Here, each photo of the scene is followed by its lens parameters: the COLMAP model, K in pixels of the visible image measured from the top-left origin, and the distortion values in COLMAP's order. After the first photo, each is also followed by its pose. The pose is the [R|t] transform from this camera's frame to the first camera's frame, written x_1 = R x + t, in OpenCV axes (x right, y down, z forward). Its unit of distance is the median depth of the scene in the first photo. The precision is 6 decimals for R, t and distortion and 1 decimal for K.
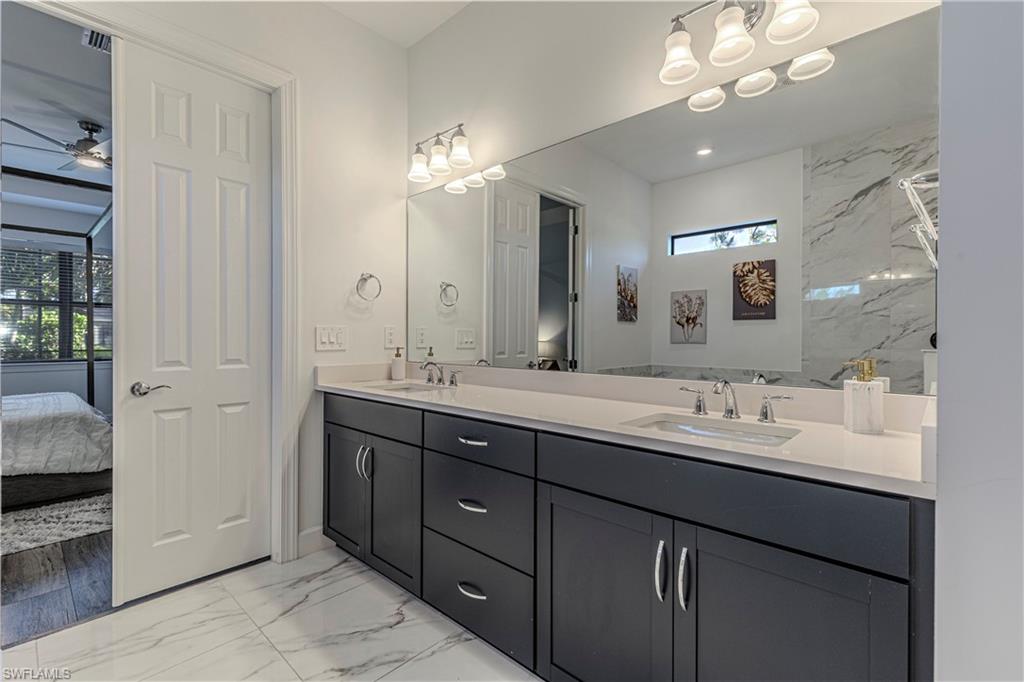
lens RADIAL K [[460.3, 0, 511.3], [0, 460.3, 341.9], [0, 0, 1]] dist [-0.000674, -0.000016]
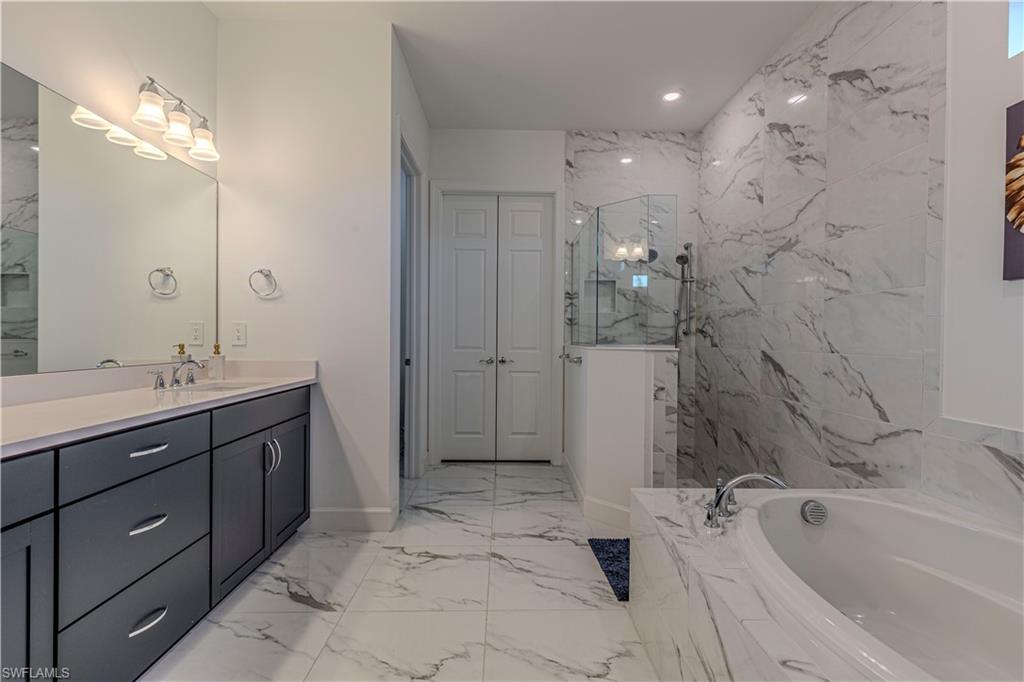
lens RADIAL K [[460.3, 0, 512.1], [0, 460.3, 340.1], [0, 0, 1]] dist [-0.000674, -0.000016]
pose [[-0.694779, -0.015555, 0.719055, -1.233833], [-0.011621, 0.999878, 0.010401, -0.010255], [-0.719130, -0.001130, -0.694875, 1.156576]]
